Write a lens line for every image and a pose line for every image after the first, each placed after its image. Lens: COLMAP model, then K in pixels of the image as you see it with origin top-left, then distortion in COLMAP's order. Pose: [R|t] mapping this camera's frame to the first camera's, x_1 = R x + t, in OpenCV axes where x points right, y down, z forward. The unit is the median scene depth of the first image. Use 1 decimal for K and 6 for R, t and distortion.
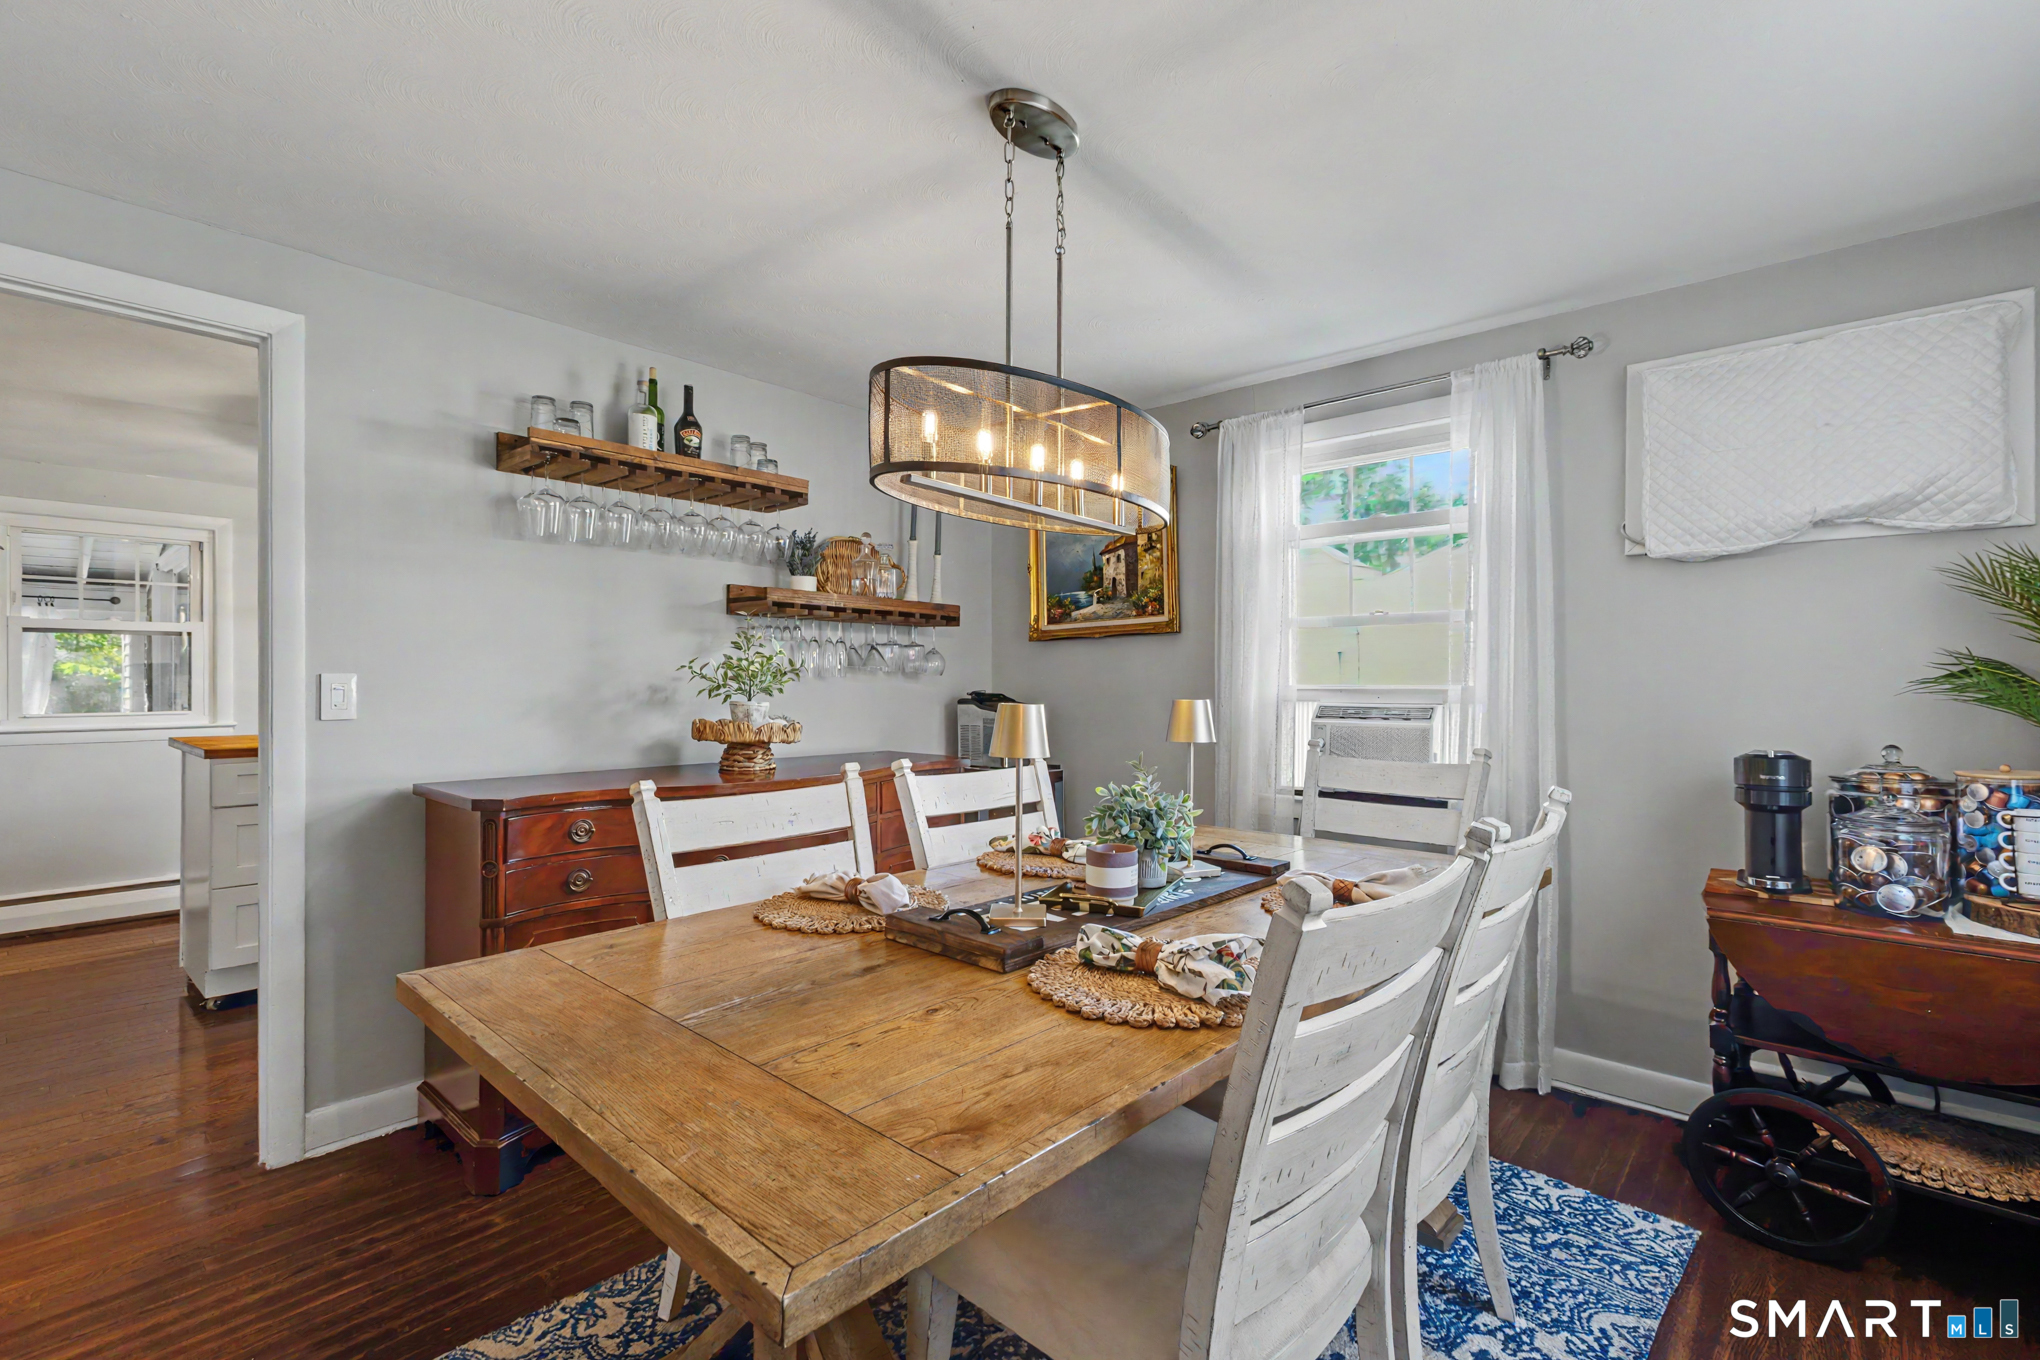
lens RADIAL K [[913.9, 0, 1018.7], [0, 913.9, 685.8], [0, 0, 1]] dist [-0.001465, -0.001513]
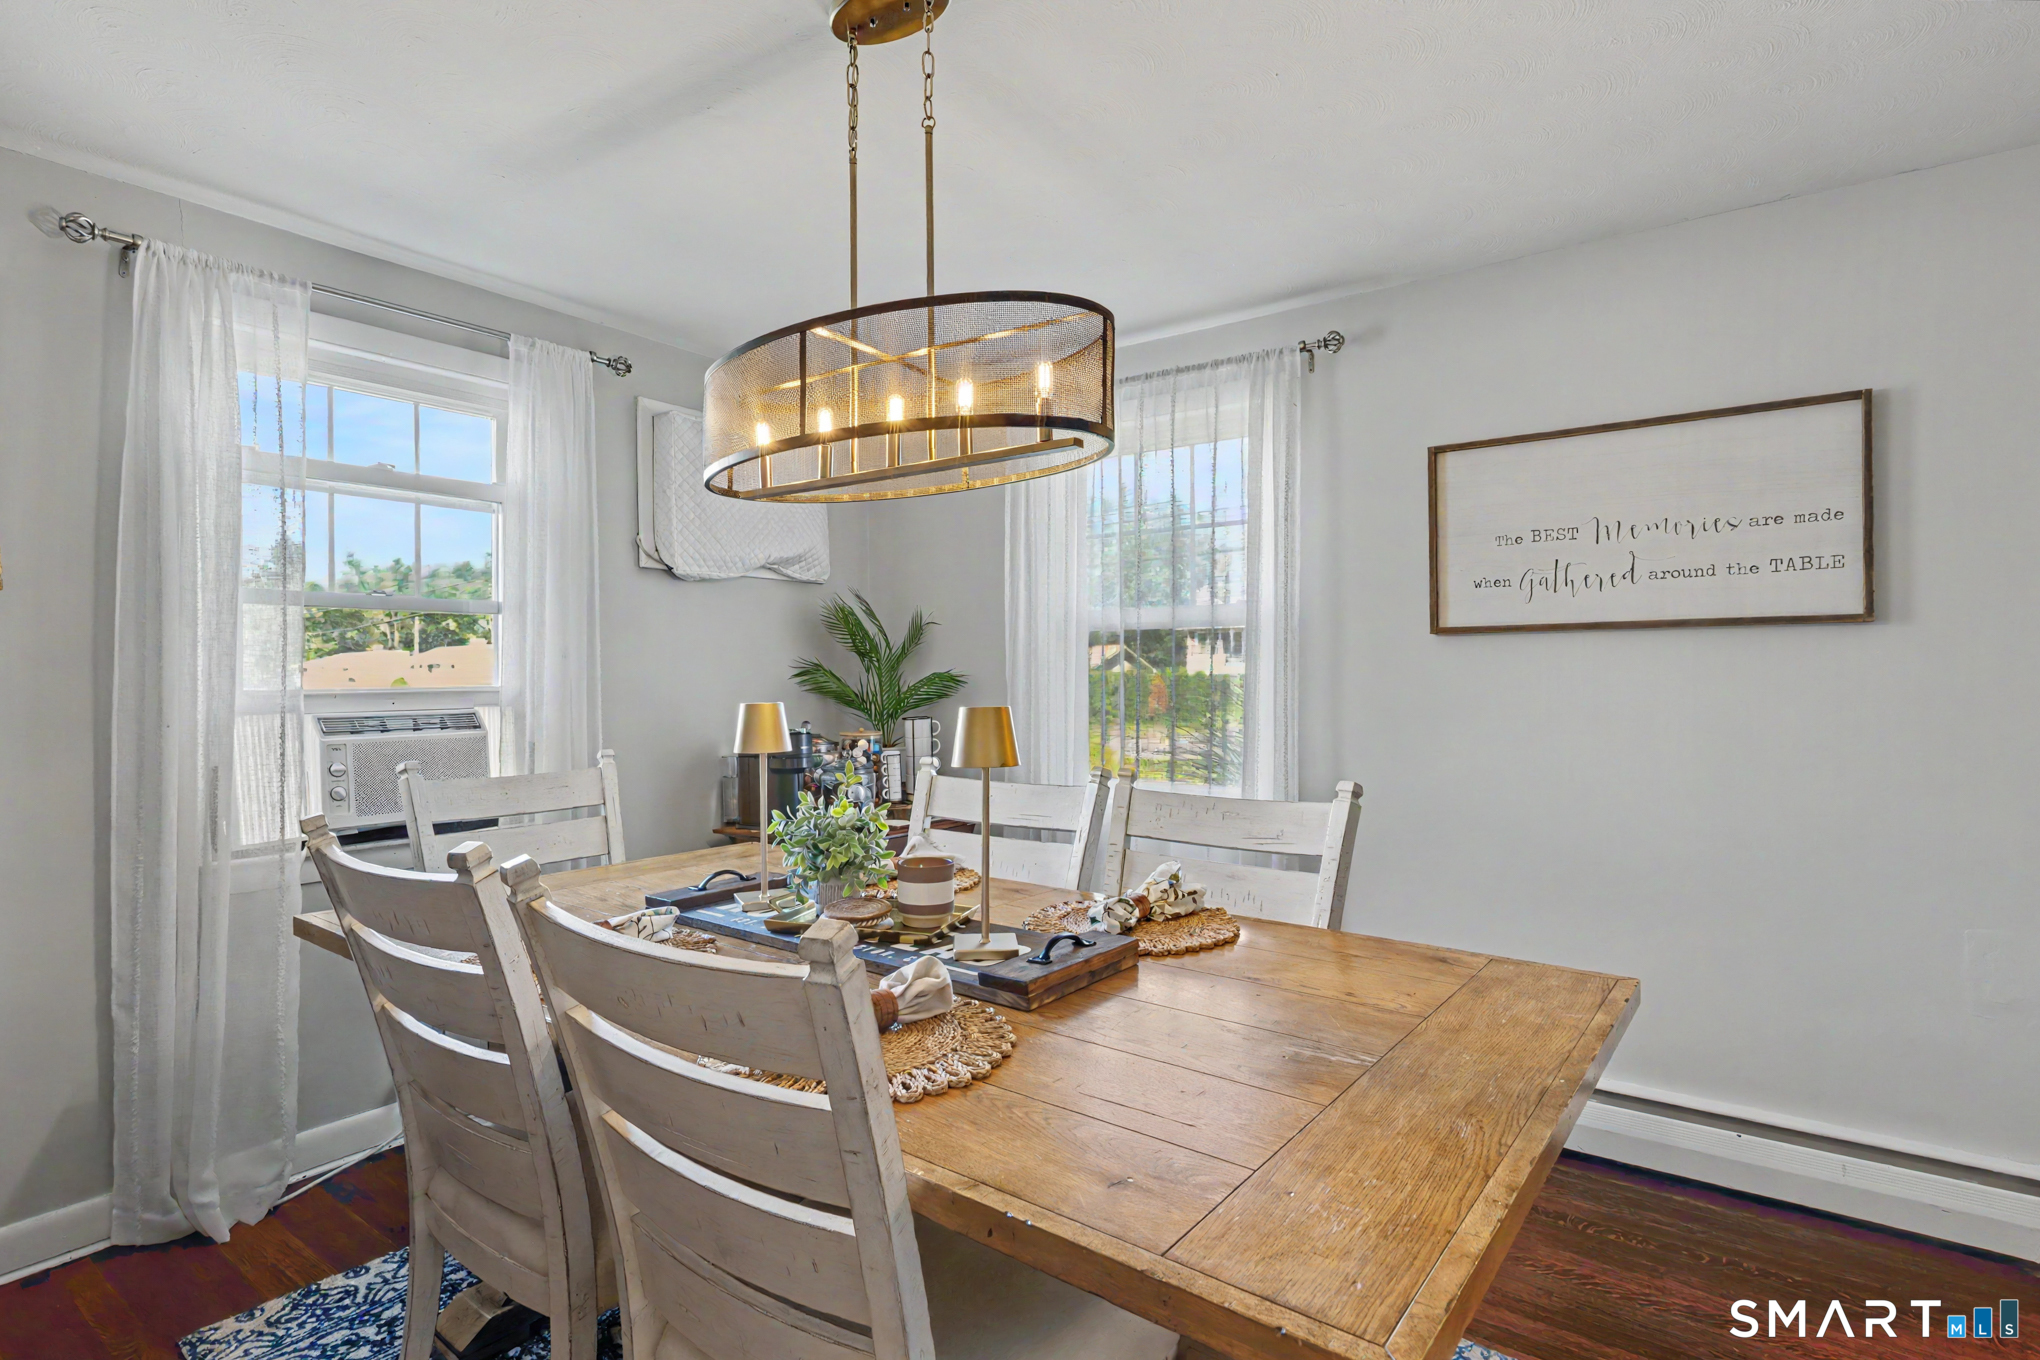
lens RADIAL K [[1030.0, 0, 1014.7], [0, 1030.0, 665.9], [0, 0, 1]] dist [0.019143, 0.000505]
pose [[-0.095525, 0.008340, 0.995392, -0.732488], [0.012283, 0.999899, -0.007199, -0.009763], [-0.995351, 0.011539, -0.095617, 0.781172]]
